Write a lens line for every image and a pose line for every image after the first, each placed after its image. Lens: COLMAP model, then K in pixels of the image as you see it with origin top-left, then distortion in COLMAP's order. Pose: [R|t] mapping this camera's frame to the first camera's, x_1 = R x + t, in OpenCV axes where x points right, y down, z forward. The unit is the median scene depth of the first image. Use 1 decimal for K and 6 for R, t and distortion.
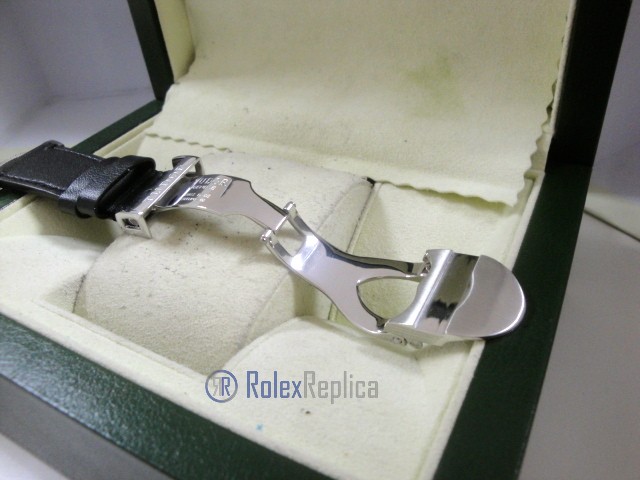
lens RADIAL K [[522.6, 0, 319.3], [0, 522.6, 234.3], [0, 0, 1]] dist [-0.164304, 0.116773]
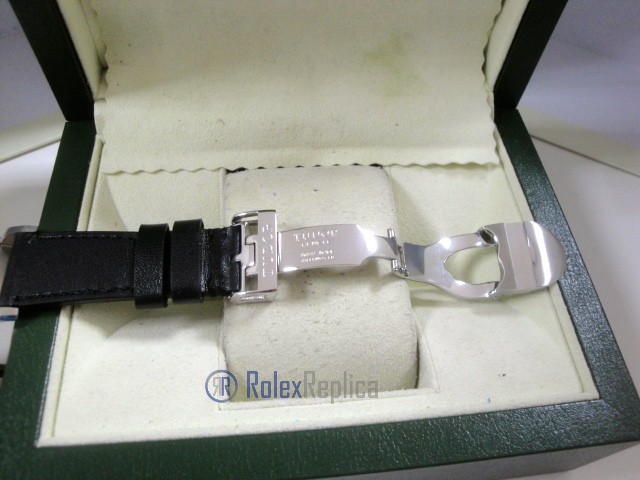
lens RADIAL K [[522.6, 0, 323.8], [0, 522.6, 231.7], [0, 0, 1]] dist [-0.164304, 0.116773]
pose [[0.819201, -0.386287, 0.423902, -0.541458], [0.234298, 0.900063, 0.367411, -0.417091], [-0.523464, -0.201664, 0.827839, 0.060597]]
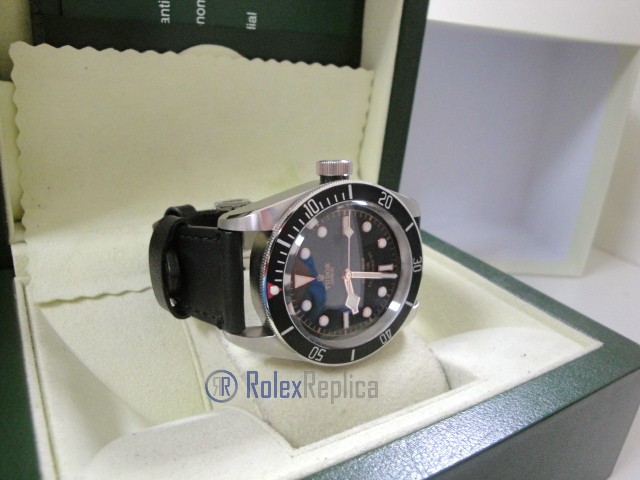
lens RADIAL K [[522.6, 0, 317.1], [0, 522.6, 239.7], [0, 0, 1]] dist [-0.164304, 0.116773]
pose [[0.489458, -0.200228, 0.848729, -0.917276], [0.408845, 0.912373, -0.020536, -0.123283], [-0.770245, 0.357050, 0.528430, 0.307446]]
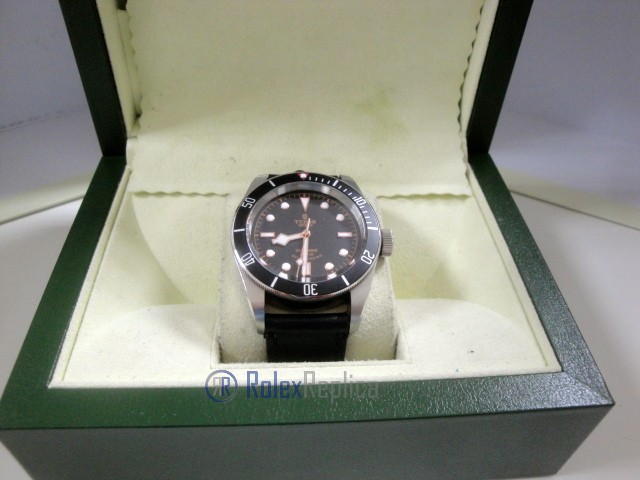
lens RADIAL K [[522.6, 0, 320.6], [0, 522.6, 239.3], [0, 0, 1]] dist [-0.164304, 0.116773]
pose [[0.843689, -0.271480, 0.463127, -0.639018], [0.228970, 0.962277, 0.146957, -0.210560], [-0.485553, -0.017944, 0.874023, -0.124184]]
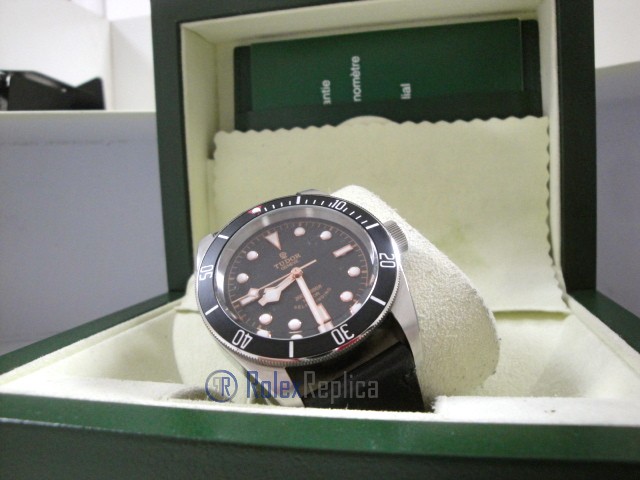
lens RADIAL K [[522.6, 0, 321.4], [0, 522.6, 233.4], [0, 0, 1]] dist [-0.164304, 0.116773]
pose [[0.961720, 0.025752, 0.272822, -0.424296], [0.128931, 0.835978, -0.533402, 0.297672], [-0.241810, 0.548159, 0.800656, 0.072593]]
